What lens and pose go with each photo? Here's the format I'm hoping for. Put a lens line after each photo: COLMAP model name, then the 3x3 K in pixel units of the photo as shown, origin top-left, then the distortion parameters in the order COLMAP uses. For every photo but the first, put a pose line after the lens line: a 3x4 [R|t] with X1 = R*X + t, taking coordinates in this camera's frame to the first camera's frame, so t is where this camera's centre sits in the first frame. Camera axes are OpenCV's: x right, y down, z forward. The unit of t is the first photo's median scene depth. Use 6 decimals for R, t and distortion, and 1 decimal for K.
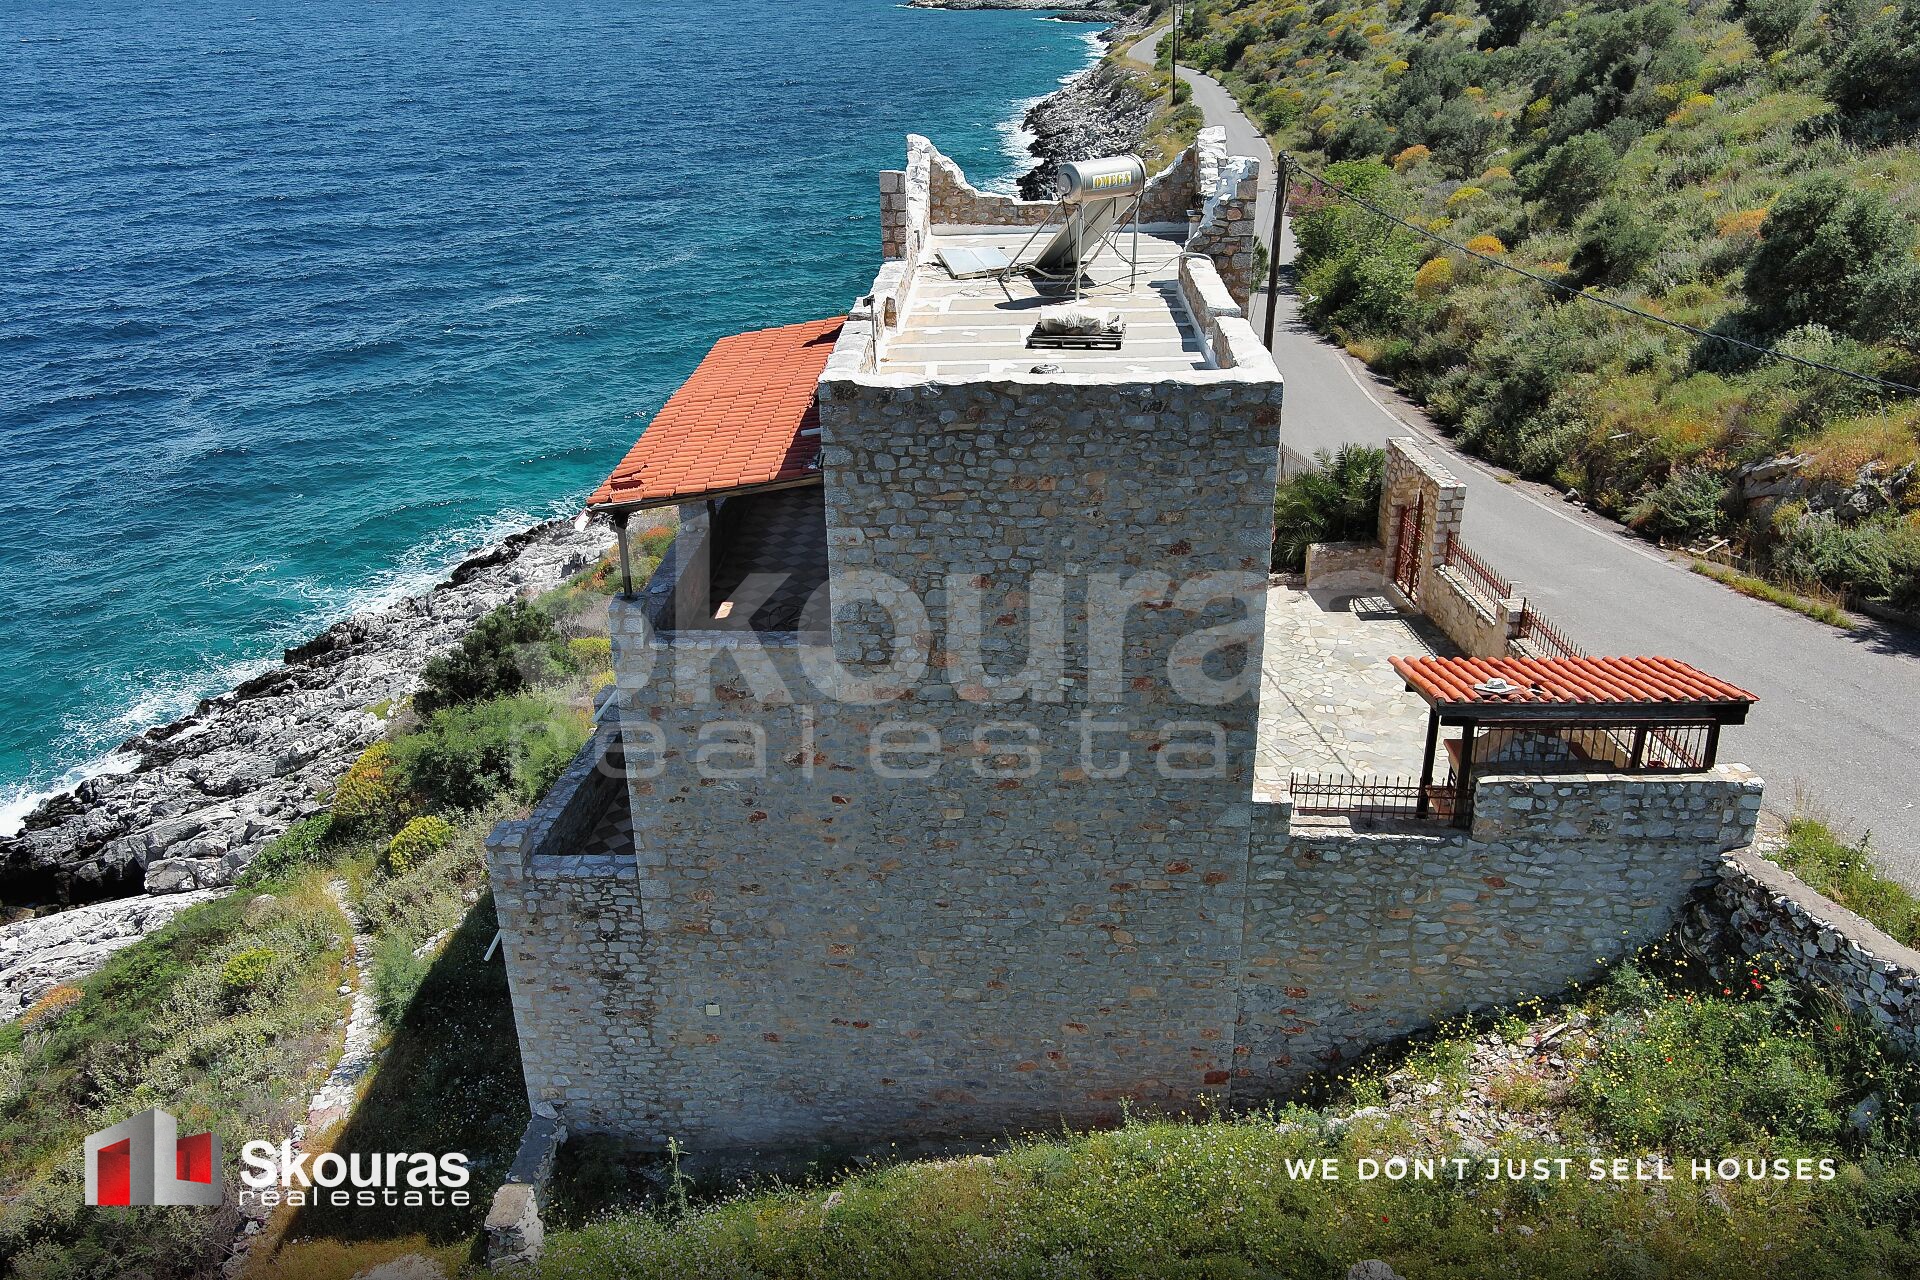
lens RADIAL K [[1478.2, 0, 945.6], [0, 1478.2, 627.6], [0, 0, 1]] dist [0.009087, -0.004899]
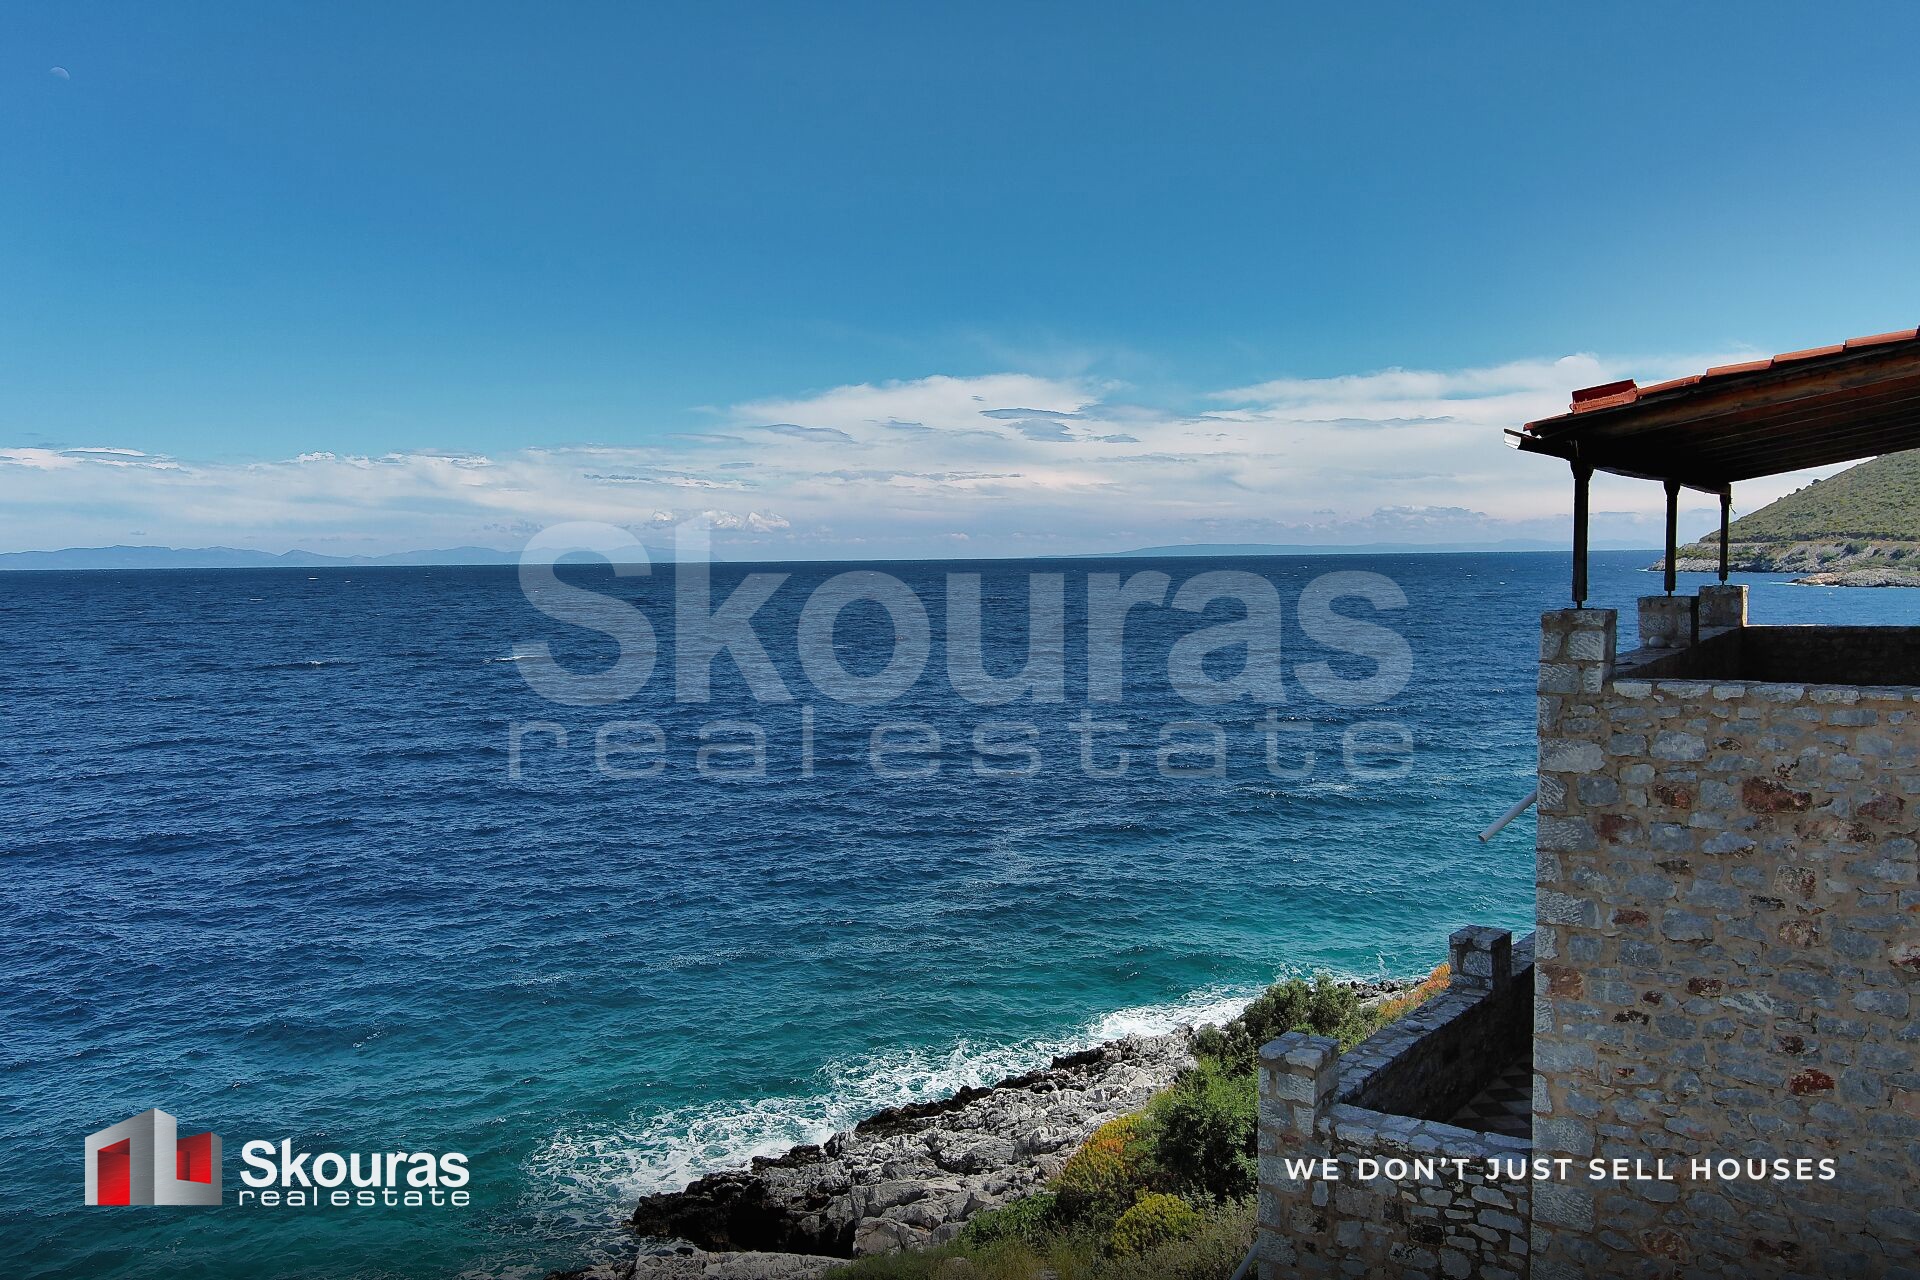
lens RADIAL K [[1478.2, 0, 958.3], [0, 1478.2, 644.3], [0, 0, 1]] dist [0.009087, -0.004899]
pose [[0.861480, 0.037172, -0.506429, -0.125326], [-0.213279, 0.931570, -0.294430, 0.193365], [0.460829, 0.361657, 0.810457, 0.420713]]
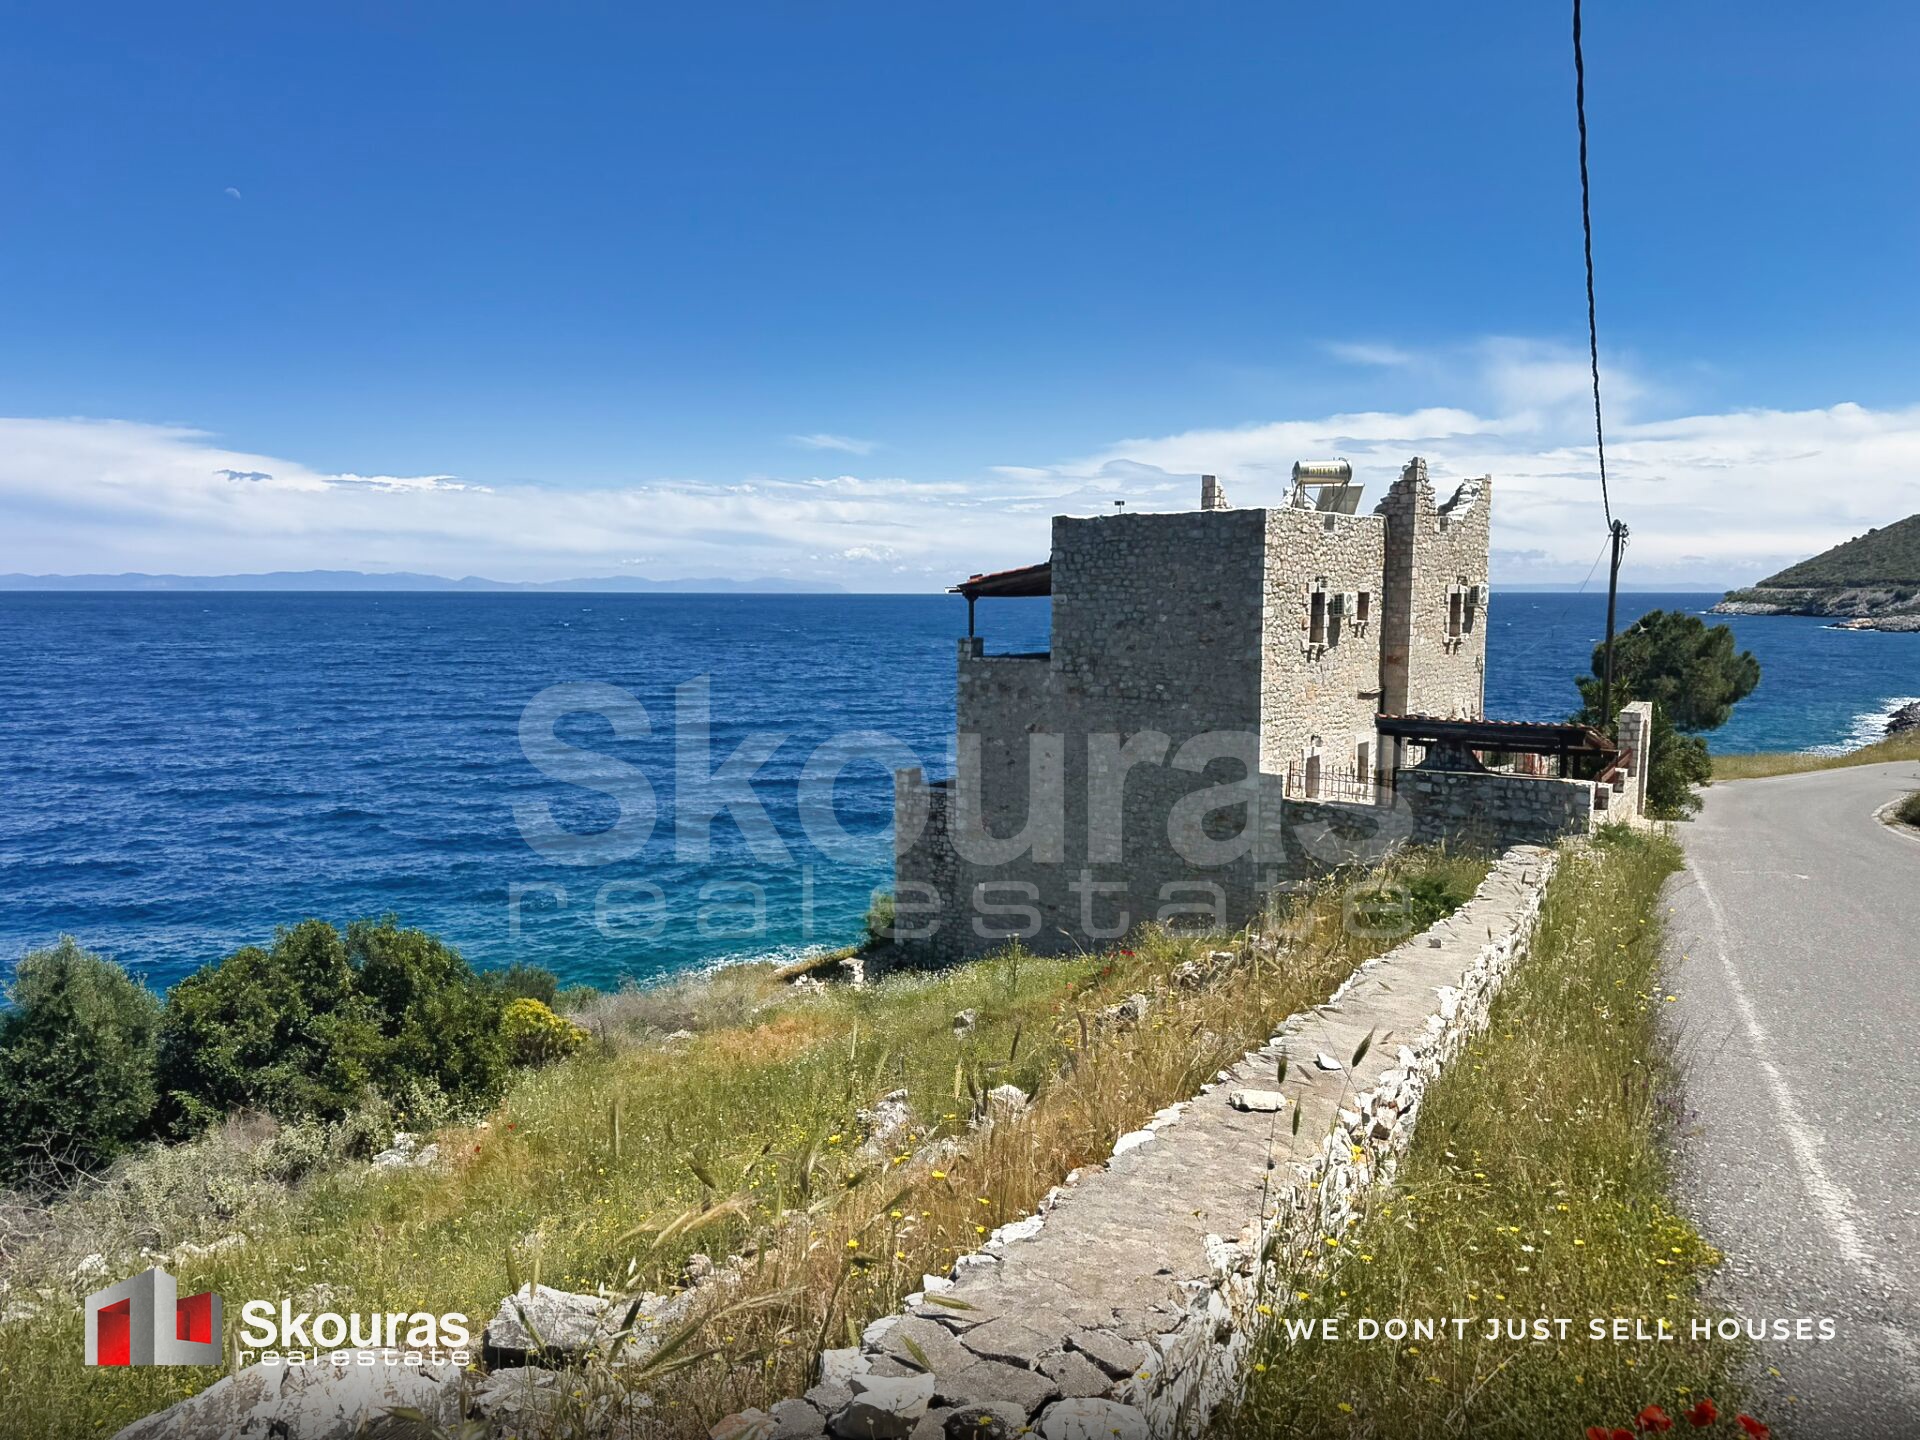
lens RADIAL K [[1329.6, 0, 935.5], [0, 1329.6, 723.7], [0, 0, 1]] dist [0.064108, -0.043694]
pose [[0.809991, 0.076841, -0.581386, 0.741505], [-0.257641, 0.937209, -0.235077, 0.487318], [0.526817, 0.340199, 0.778928, -0.347272]]
